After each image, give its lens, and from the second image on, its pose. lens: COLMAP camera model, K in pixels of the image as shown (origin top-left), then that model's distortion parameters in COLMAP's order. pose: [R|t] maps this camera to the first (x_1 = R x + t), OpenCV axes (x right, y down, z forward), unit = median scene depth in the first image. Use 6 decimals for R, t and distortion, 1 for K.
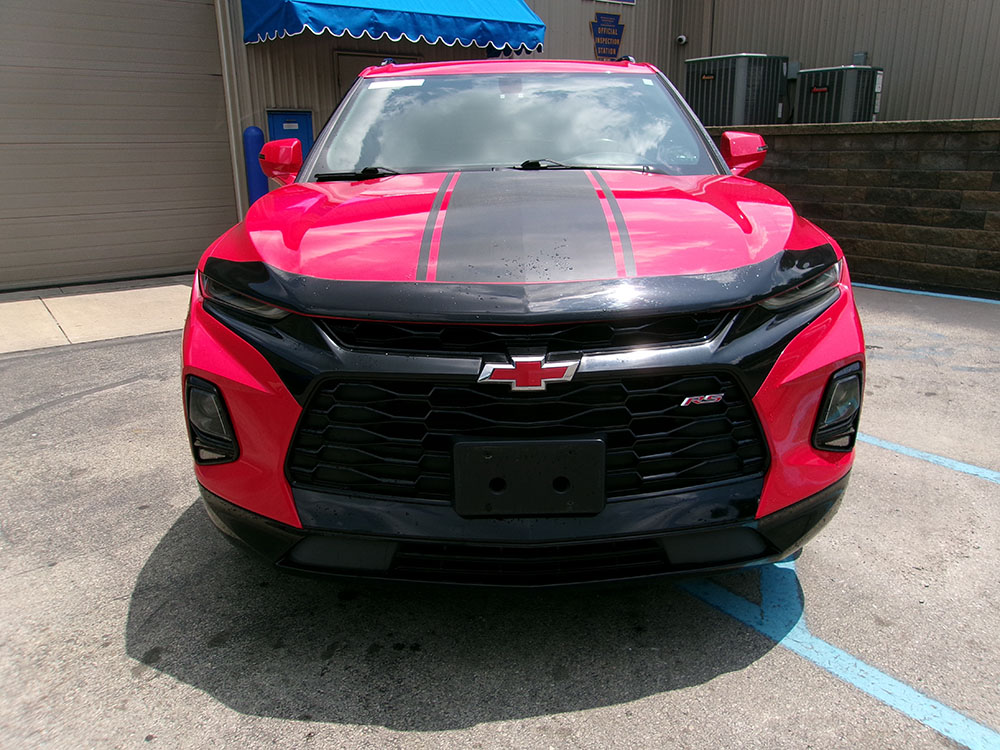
lens RADIAL K [[777.6, 0, 500.0], [0, 777.6, 375.0], [0, 0, 1]] dist [-0.029666, 0.054583]
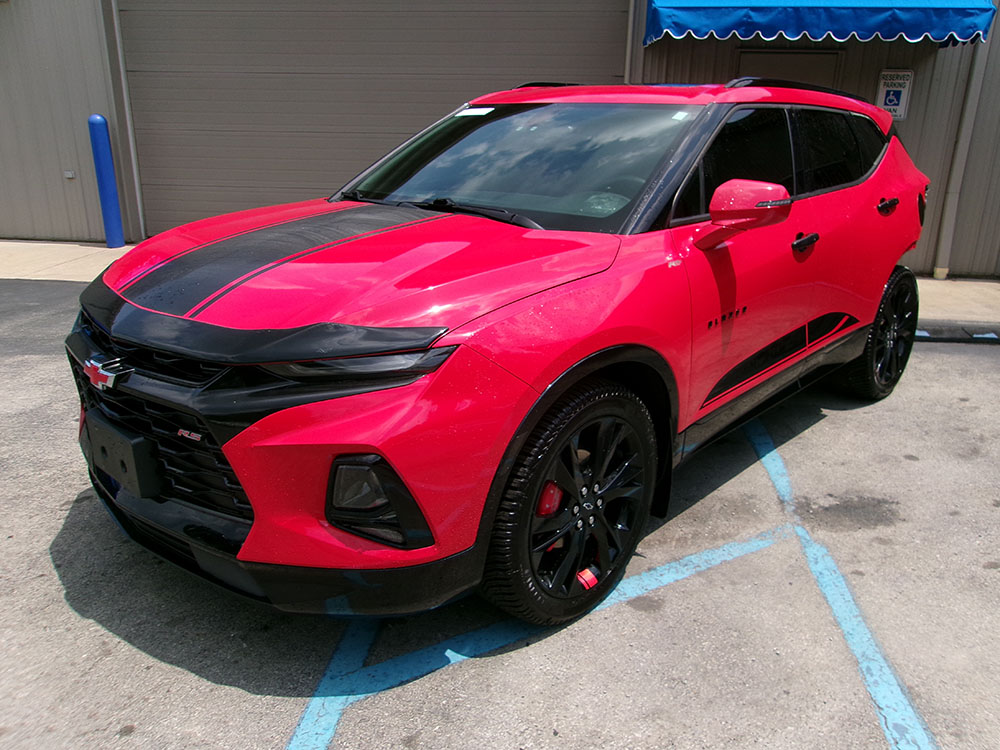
lens RADIAL K [[767.4, 0, 500.0], [0, 767.4, 375.0], [0, 0, 1]] dist [0.000215, -0.005108]
pose [[0.727920, 0.240727, -0.642015, 0.325487], [-0.221962, 0.968654, 0.111540, -0.070060], [0.648741, 0.061311, 0.758535, 0.110243]]
